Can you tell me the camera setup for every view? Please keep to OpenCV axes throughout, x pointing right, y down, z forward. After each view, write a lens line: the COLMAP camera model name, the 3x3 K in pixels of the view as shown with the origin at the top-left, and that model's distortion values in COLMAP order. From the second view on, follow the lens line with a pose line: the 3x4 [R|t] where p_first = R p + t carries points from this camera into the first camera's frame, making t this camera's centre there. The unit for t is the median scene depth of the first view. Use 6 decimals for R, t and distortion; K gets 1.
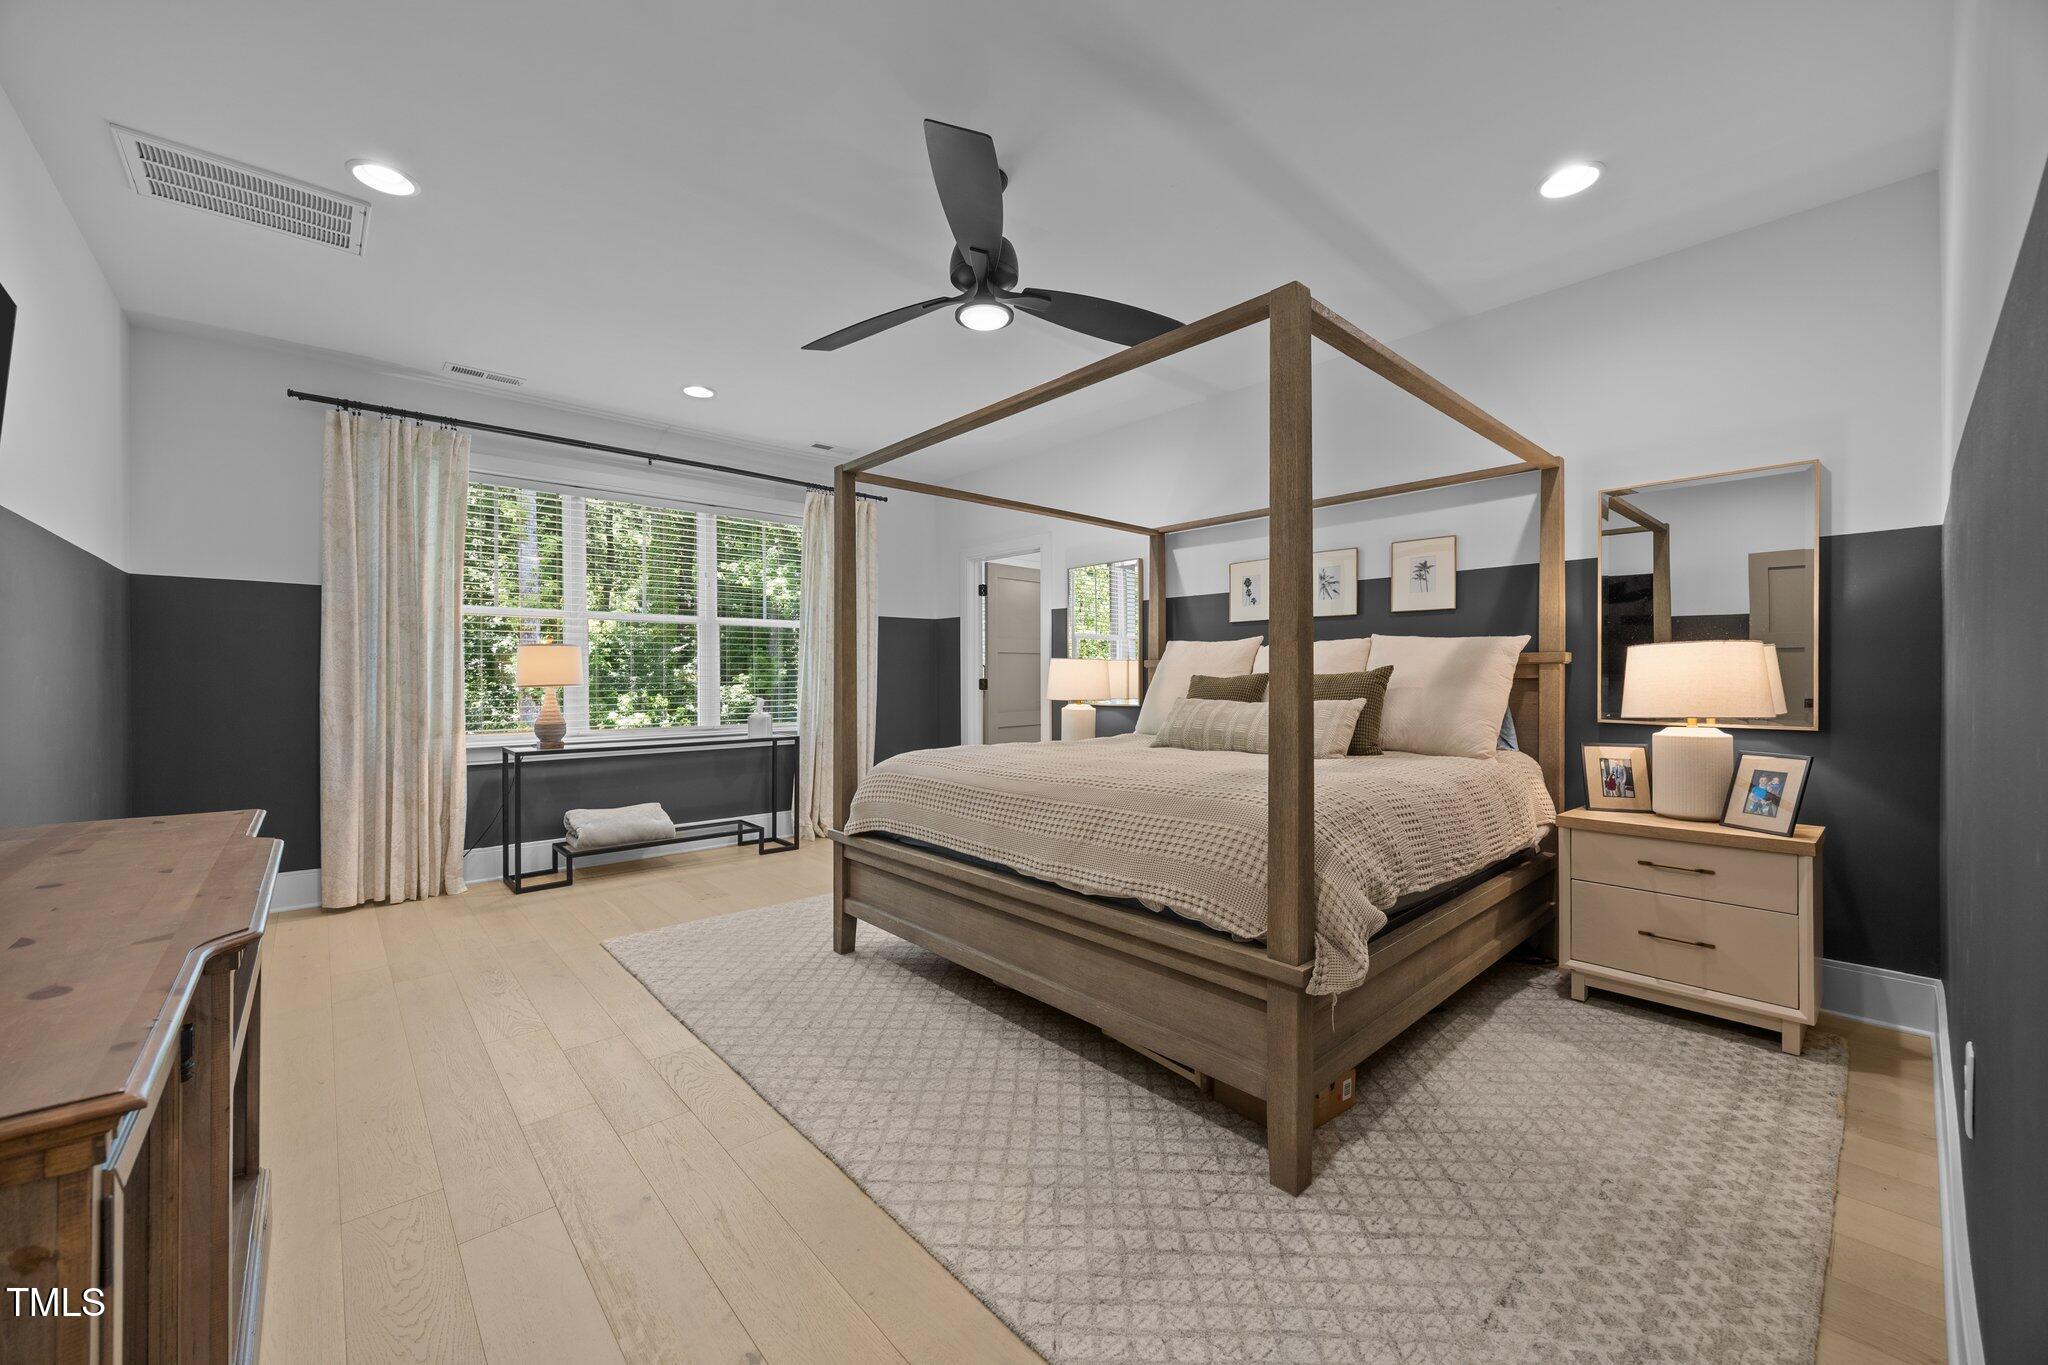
lens RADIAL K [[793.7, 0, 1021.4], [0, 793.7, 675.9], [0, 0, 1]] dist [0.010088, -0.000153]
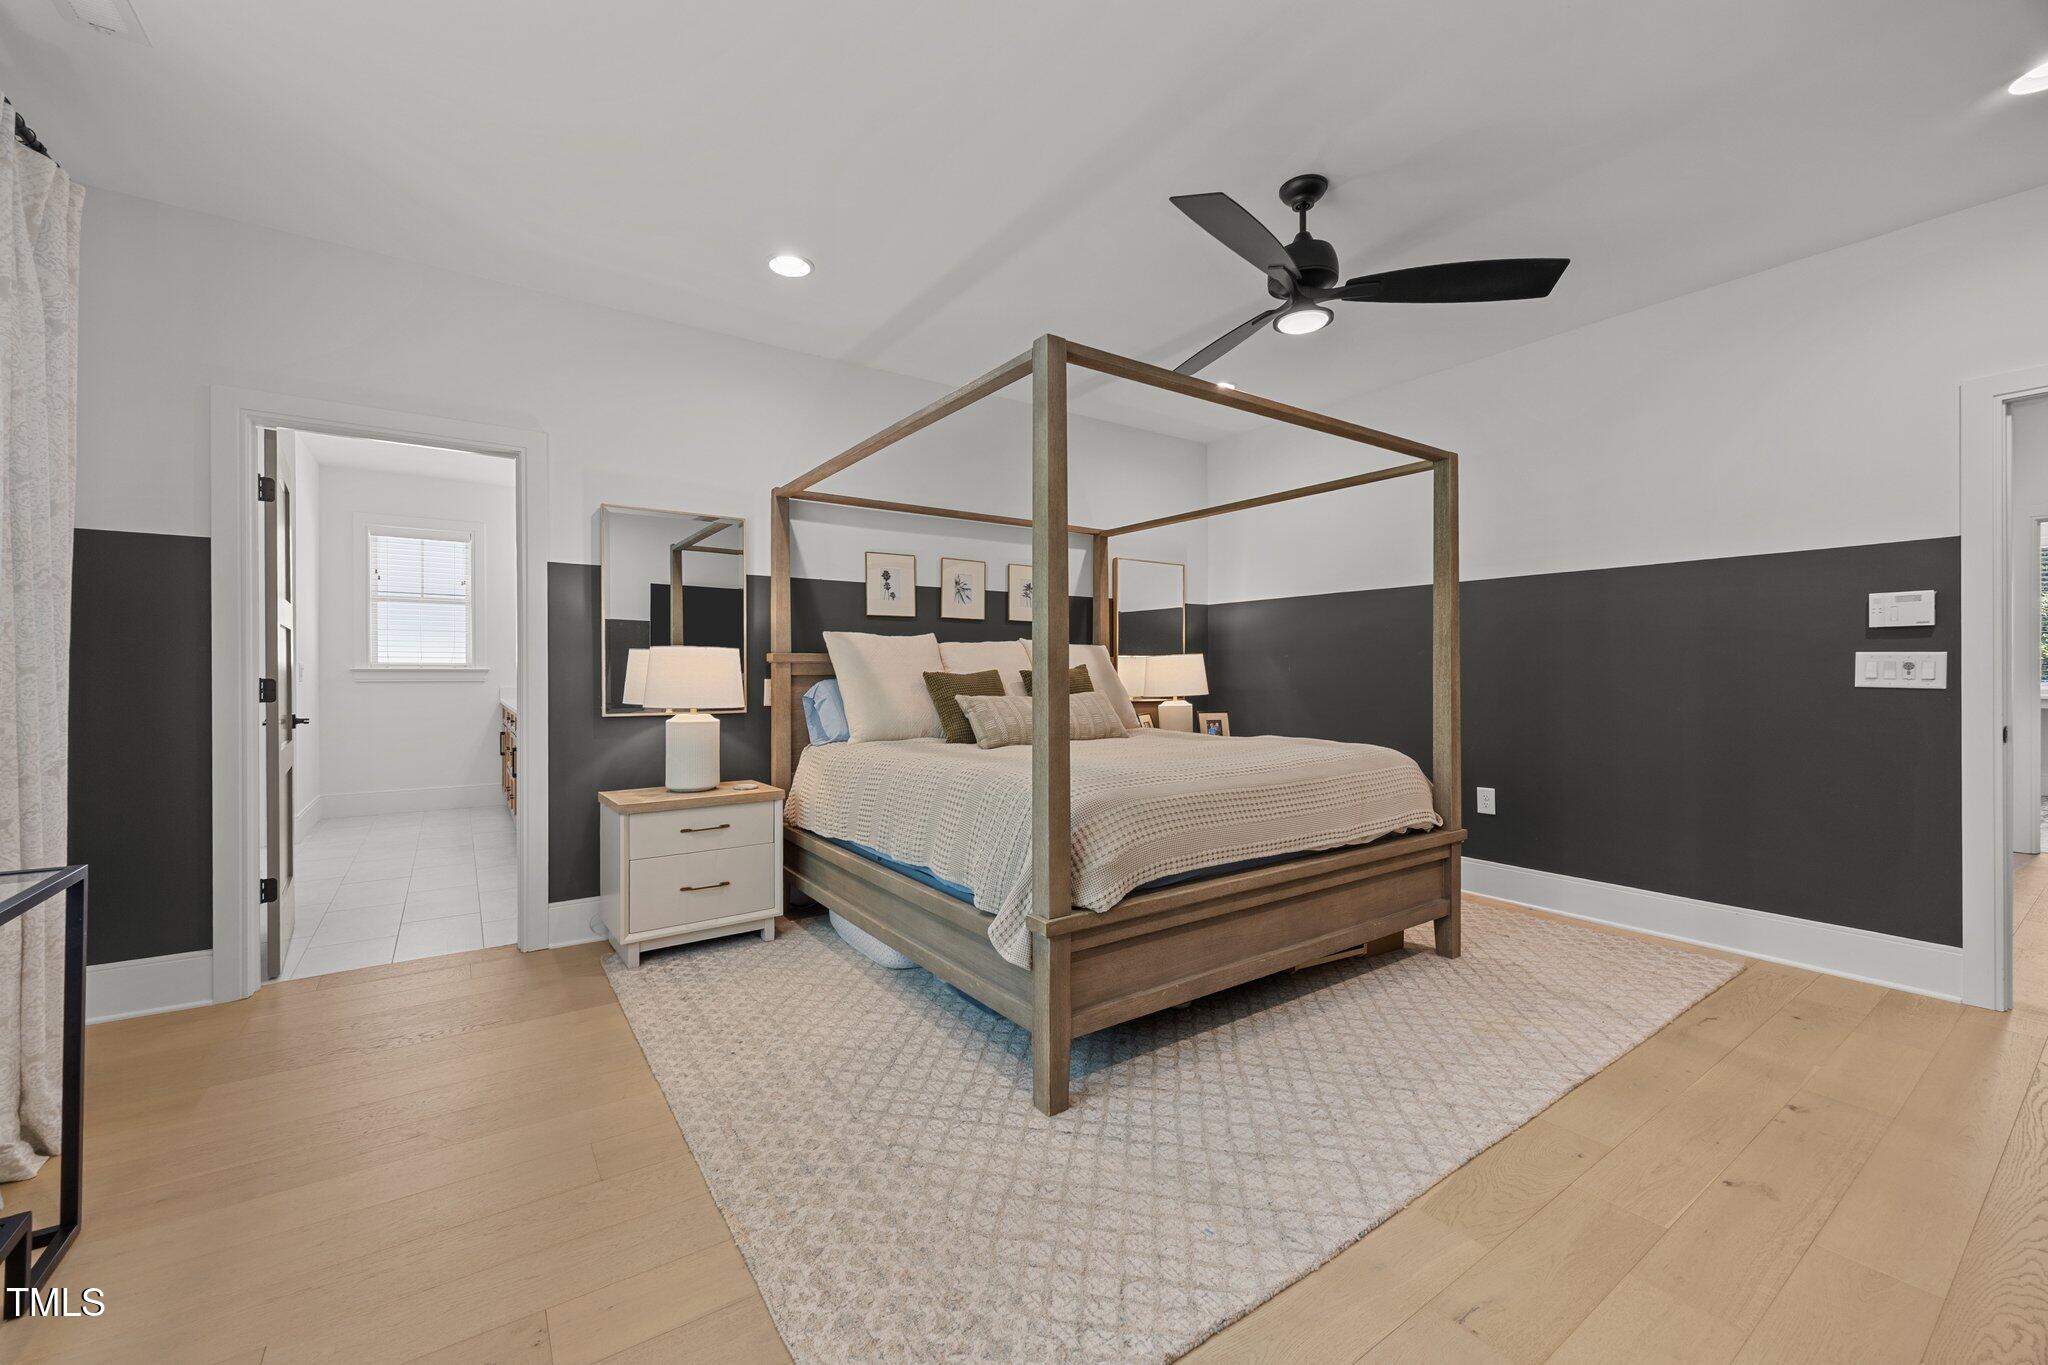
lens RADIAL K [[793.7, 0, 1017.2], [0, 793.7, 676.3], [0, 0, 1]] dist [0.010088, -0.000153]
pose [[0.122219, -0.001879, 0.992501, -1.037125], [-0.001488, 0.999997, 0.002076, 0.004062], [-0.992502, -0.001731, 0.122216, 1.157559]]
